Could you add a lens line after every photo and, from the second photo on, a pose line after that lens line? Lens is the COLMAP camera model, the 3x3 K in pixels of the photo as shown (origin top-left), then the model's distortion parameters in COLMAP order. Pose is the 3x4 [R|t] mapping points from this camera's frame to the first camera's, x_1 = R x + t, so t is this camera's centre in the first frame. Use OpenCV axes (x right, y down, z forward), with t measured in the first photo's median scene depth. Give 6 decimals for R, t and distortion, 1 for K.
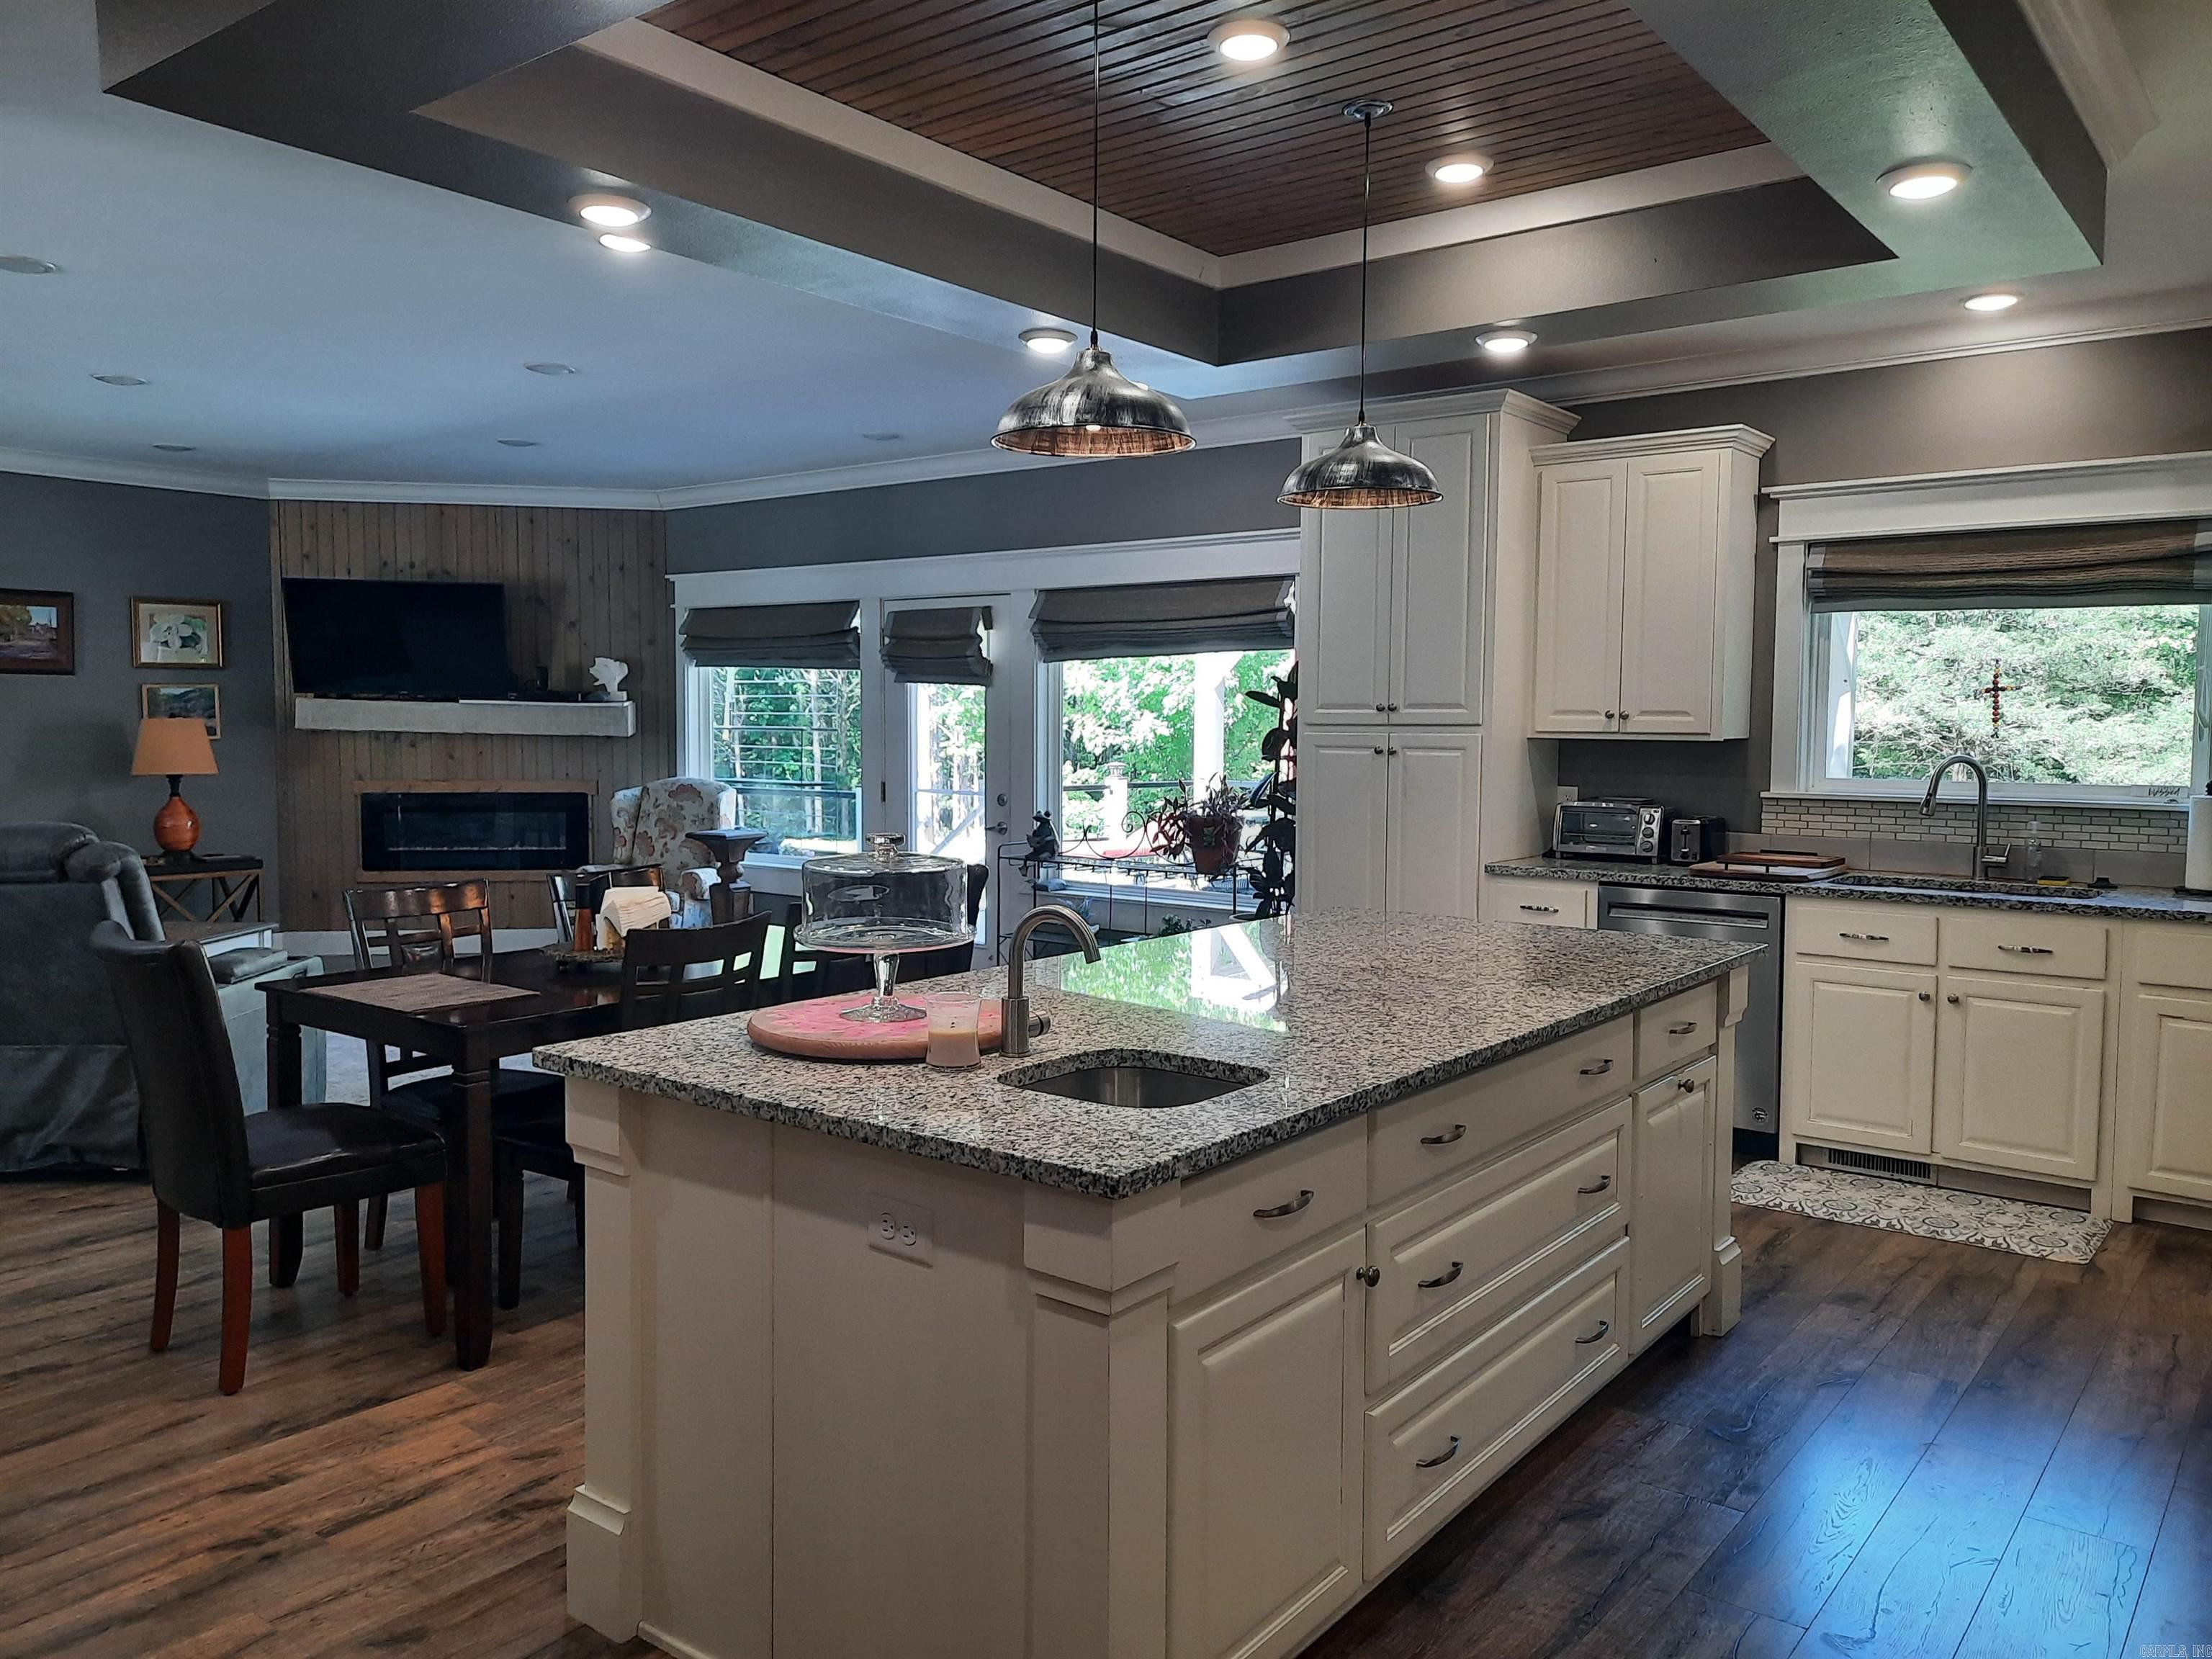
lens RADIAL K [[1609.4, 0, 1116.5], [0, 1609.4, 823.1], [0, 0, 1]] dist [0.043170, -0.005402]
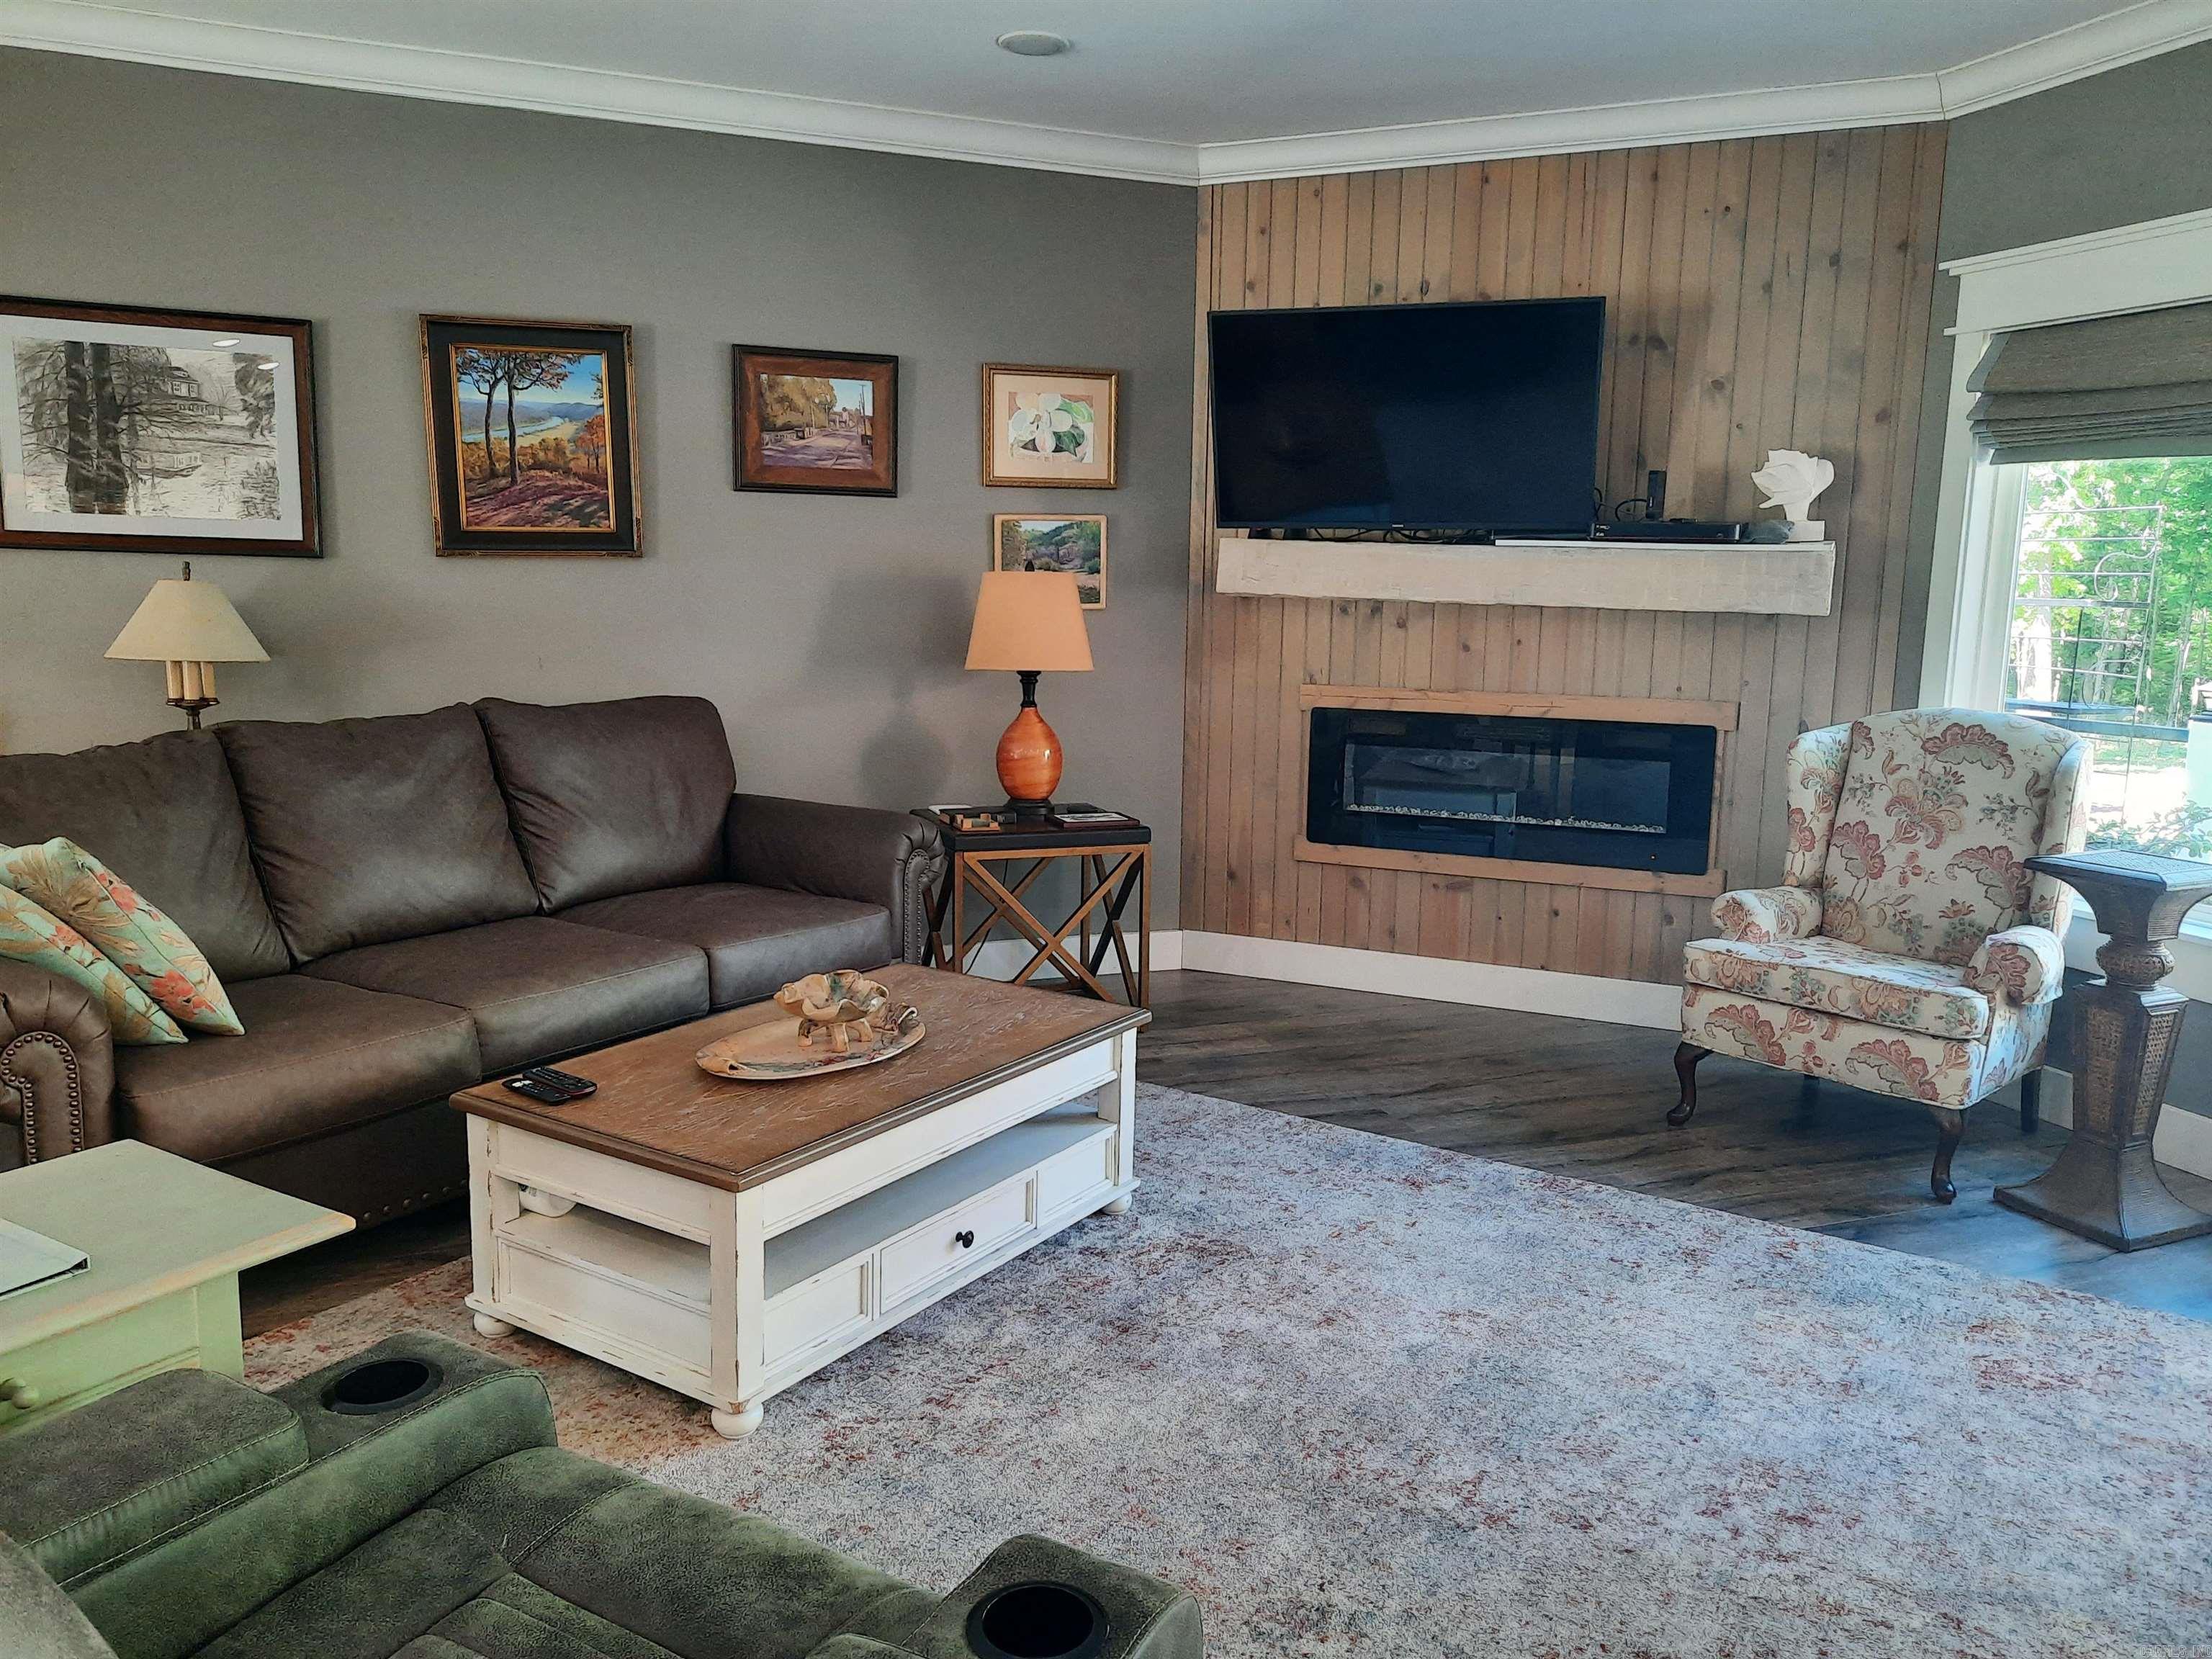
lens RADIAL K [[1609.4, 0, 1116.5], [0, 1609.4, 823.1], [0, 0, 1]] dist [0.043170, -0.005402]
pose [[0.856576, 0.088040, -0.508454, -0.235193], [-0.045248, 0.994358, 0.095947, -0.029659], [0.514033, -0.059179, 0.855727, 0.483390]]
